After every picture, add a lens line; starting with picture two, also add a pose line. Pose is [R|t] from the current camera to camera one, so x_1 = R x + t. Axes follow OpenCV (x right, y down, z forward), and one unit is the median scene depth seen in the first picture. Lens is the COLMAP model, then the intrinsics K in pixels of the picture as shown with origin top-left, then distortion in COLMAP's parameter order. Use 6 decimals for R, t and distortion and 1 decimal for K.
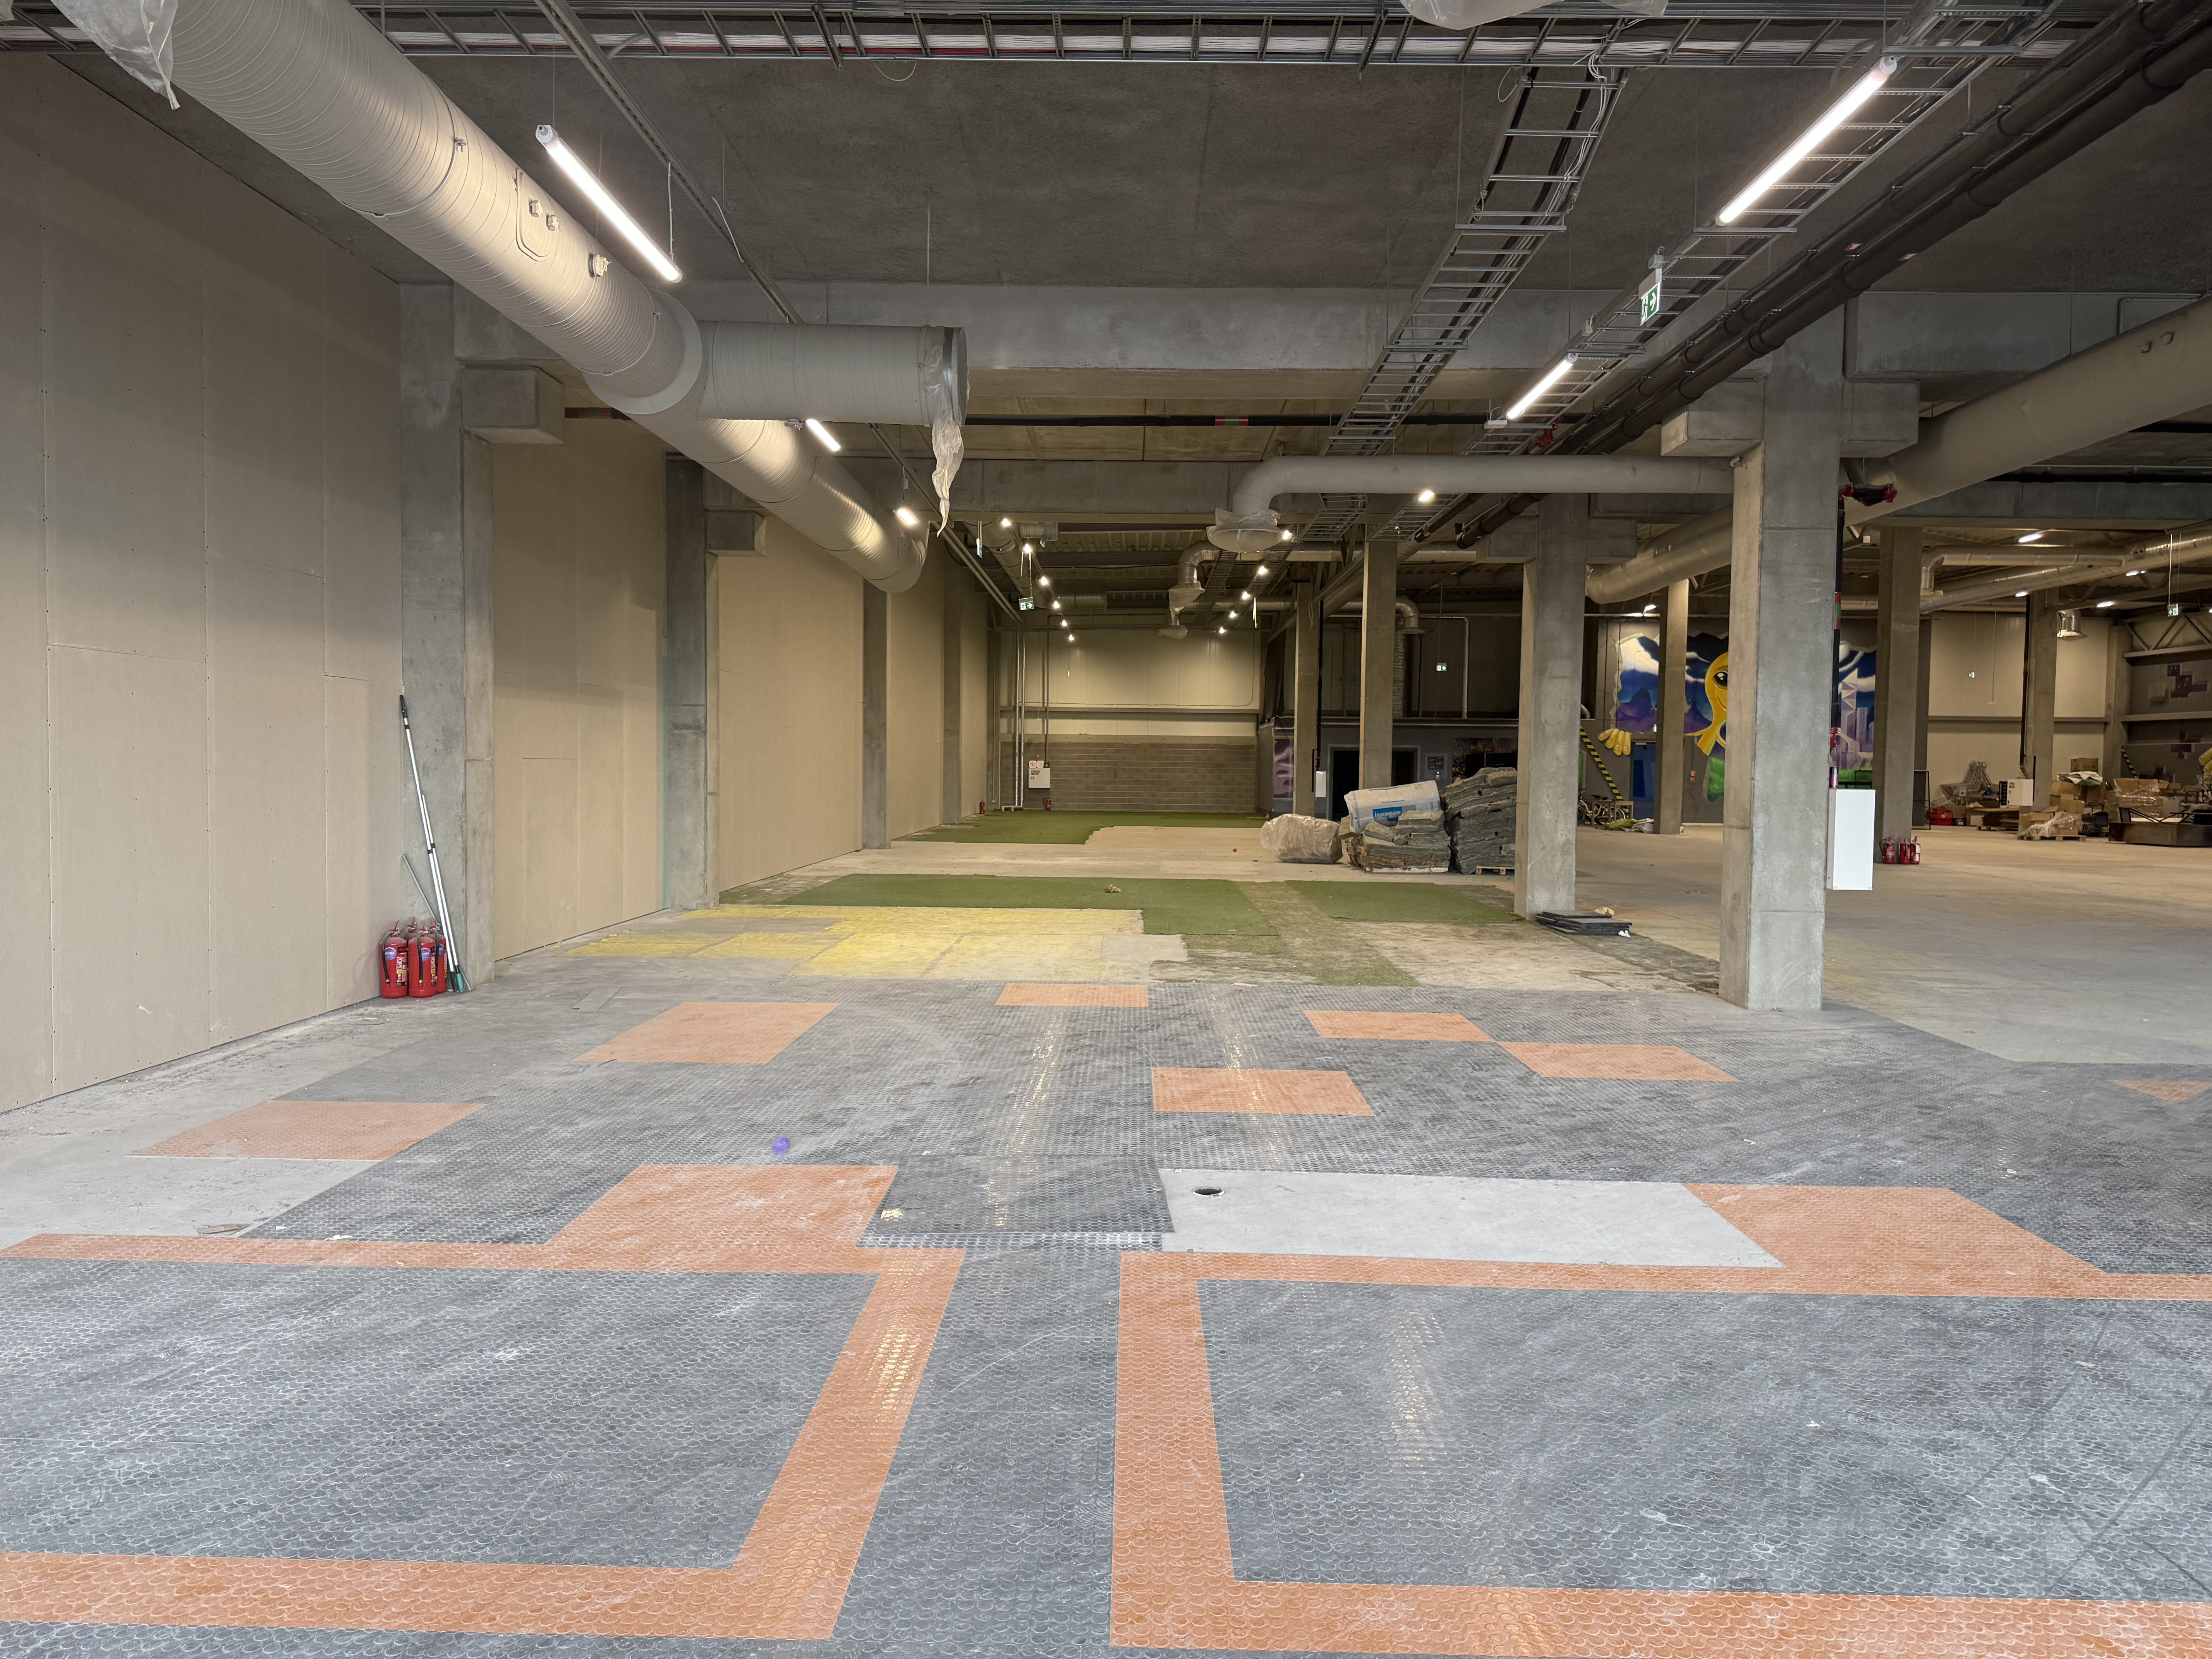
lens RADIAL K [[1554.1, 0, 1103.3], [0, 1554.1, 832.3], [0, 0, 1]] dist [0.041409, 0.000659]
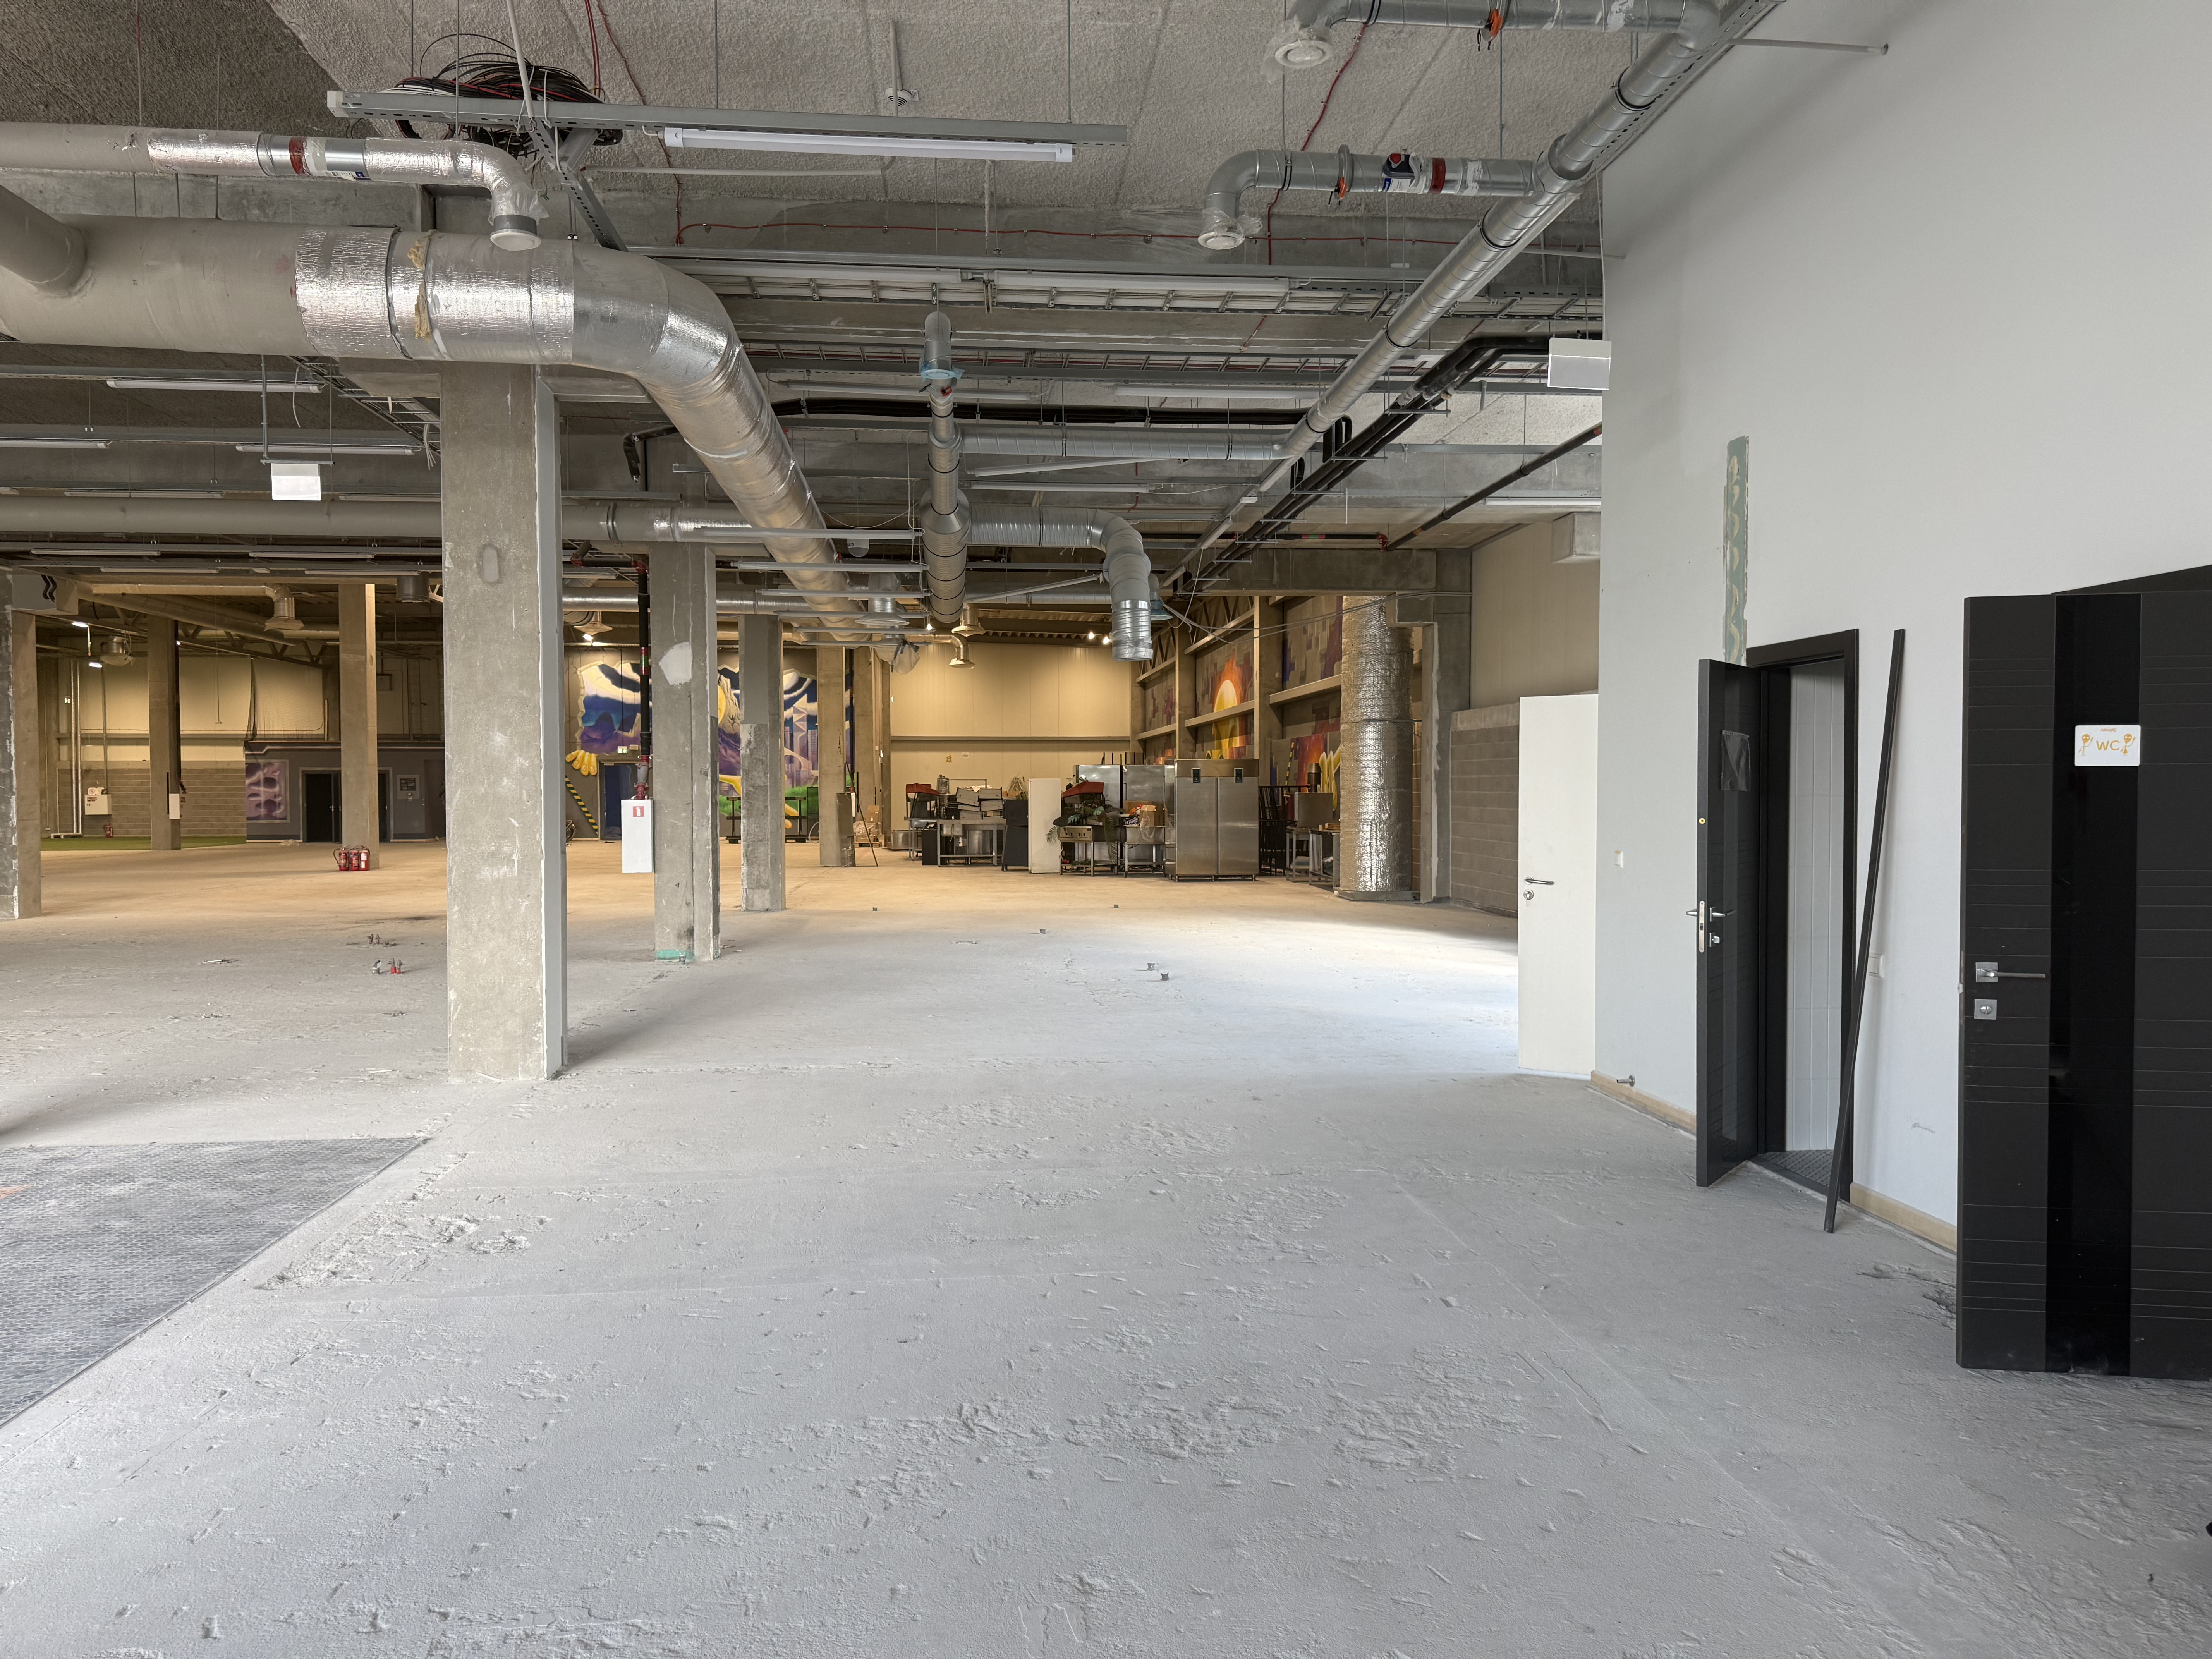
lens RADIAL K [[1554.1, 0, 1109.4], [0, 1554.1, 829.0], [0, 0, 1]] dist [0.041409, 0.000659]
pose [[0.992273, -0.017475, 0.122836, 0.553263], [0.019884, 0.999633, -0.018414, 0.014183], [-0.122469, 0.020714, 0.992256, -0.102963]]
